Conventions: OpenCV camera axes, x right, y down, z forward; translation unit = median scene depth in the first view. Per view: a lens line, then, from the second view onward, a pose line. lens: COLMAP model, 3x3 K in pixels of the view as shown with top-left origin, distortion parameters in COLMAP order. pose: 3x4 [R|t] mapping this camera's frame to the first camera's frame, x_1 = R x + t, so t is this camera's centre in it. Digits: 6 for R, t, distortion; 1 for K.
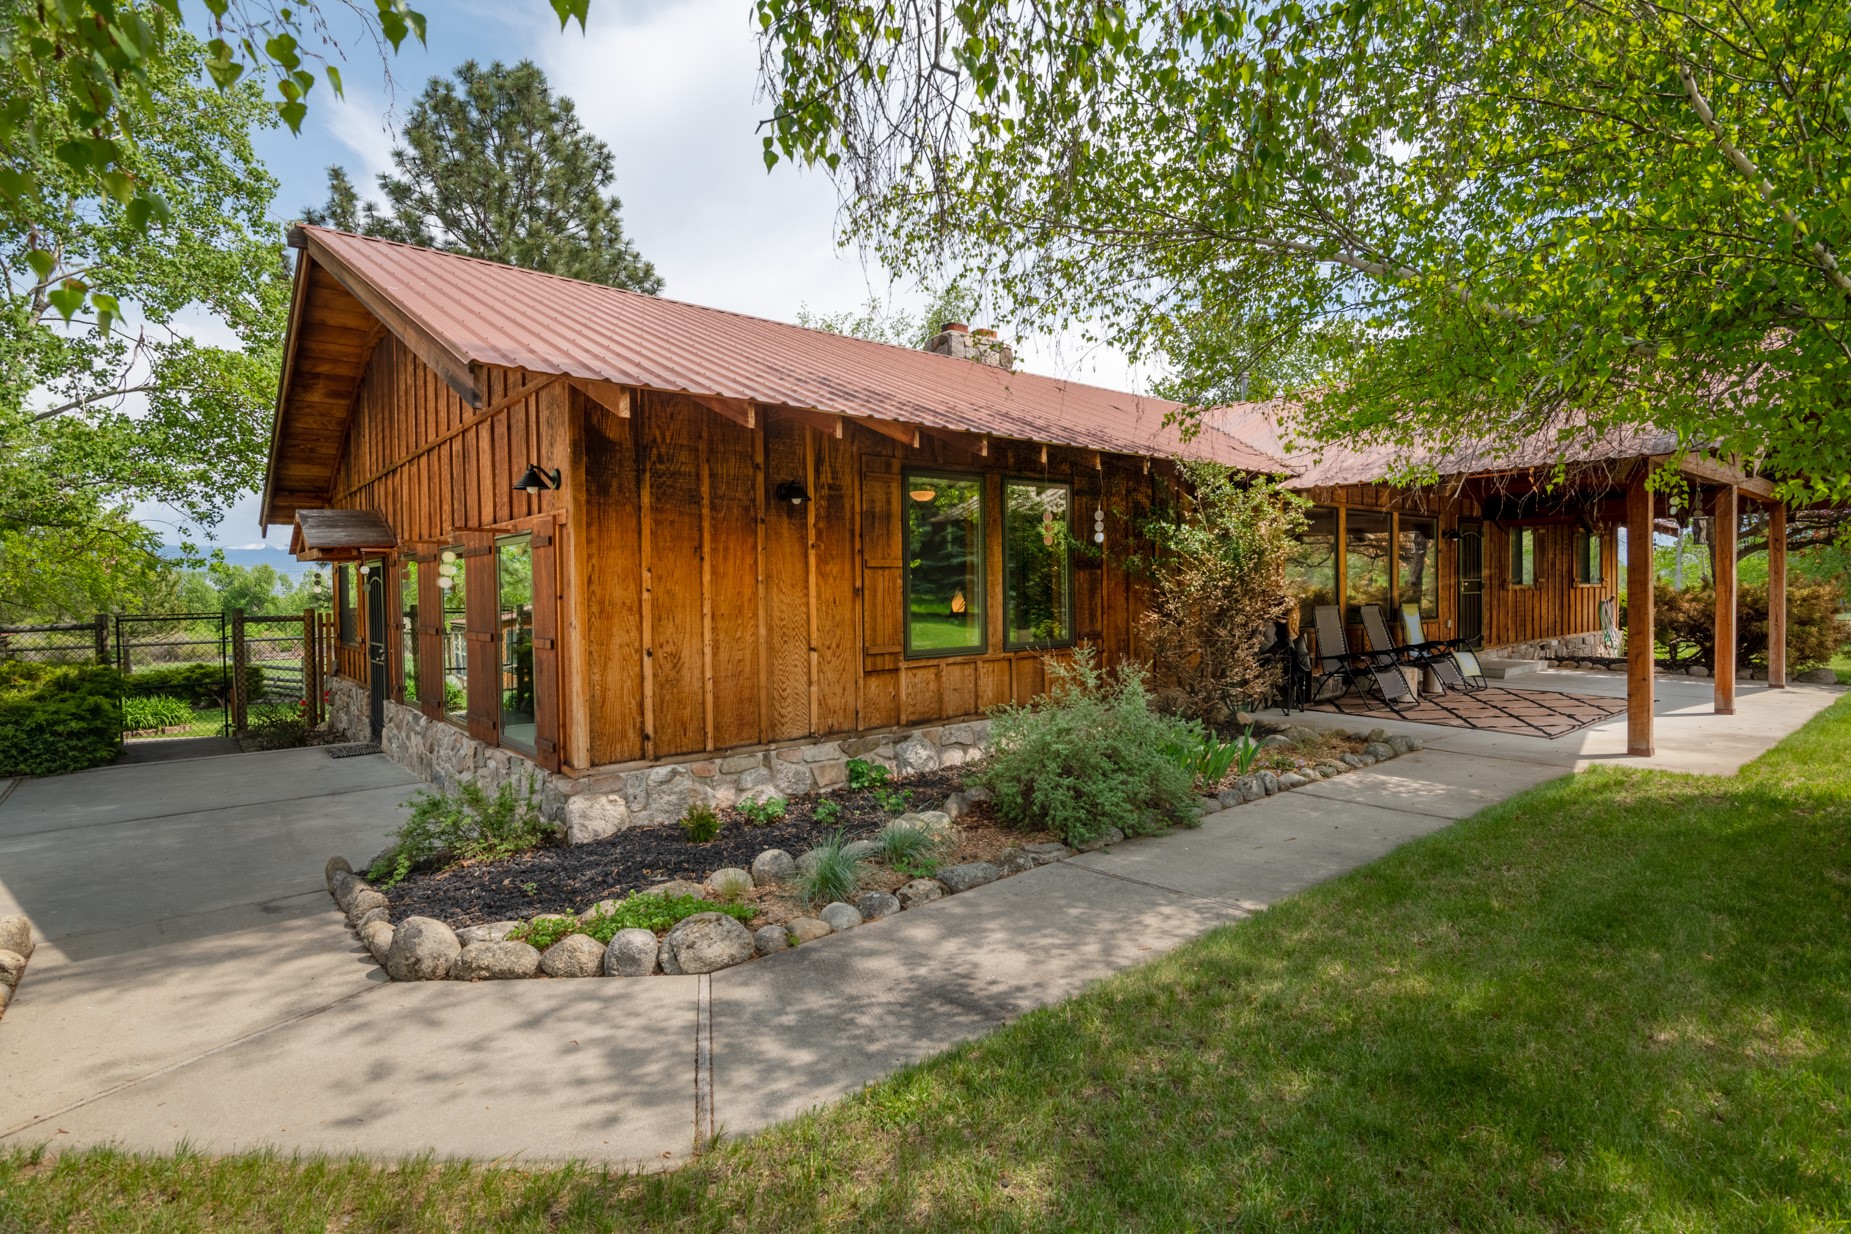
lens RADIAL K [[939.8, 0, 937.7], [0, 939.8, 608.8], [0, 0, 1]] dist [-0.013085, -0.003631]
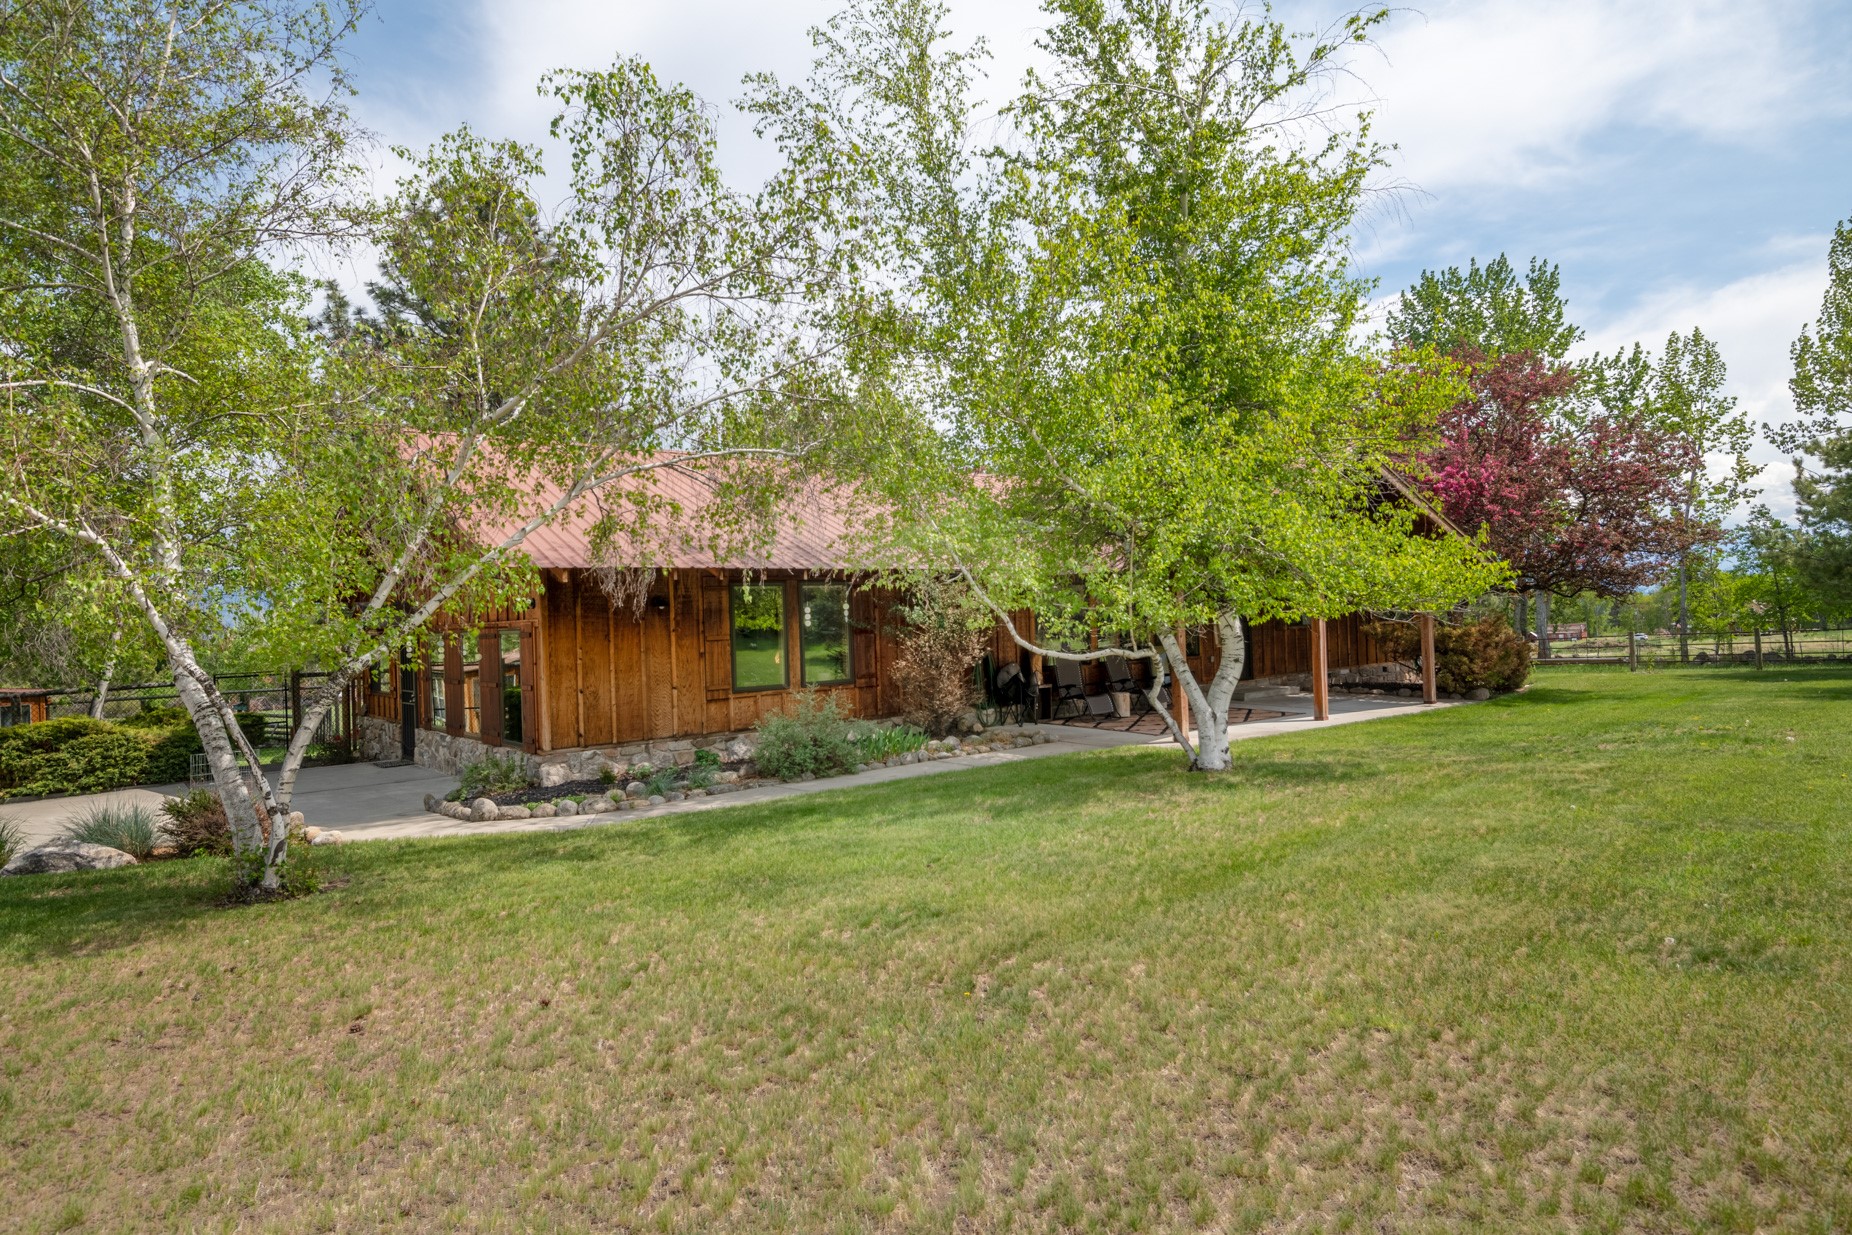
lens RADIAL K [[1084.6, 0, 920.3], [0, 1084.6, 604.5], [0, 0, 1]] dist [-0.005438, -0.001214]
pose [[0.999291, -0.022079, -0.030497, 0.396679], [0.021026, 0.999186, -0.034423, -0.034547], [0.031232, 0.033758, 0.998942, -1.041210]]
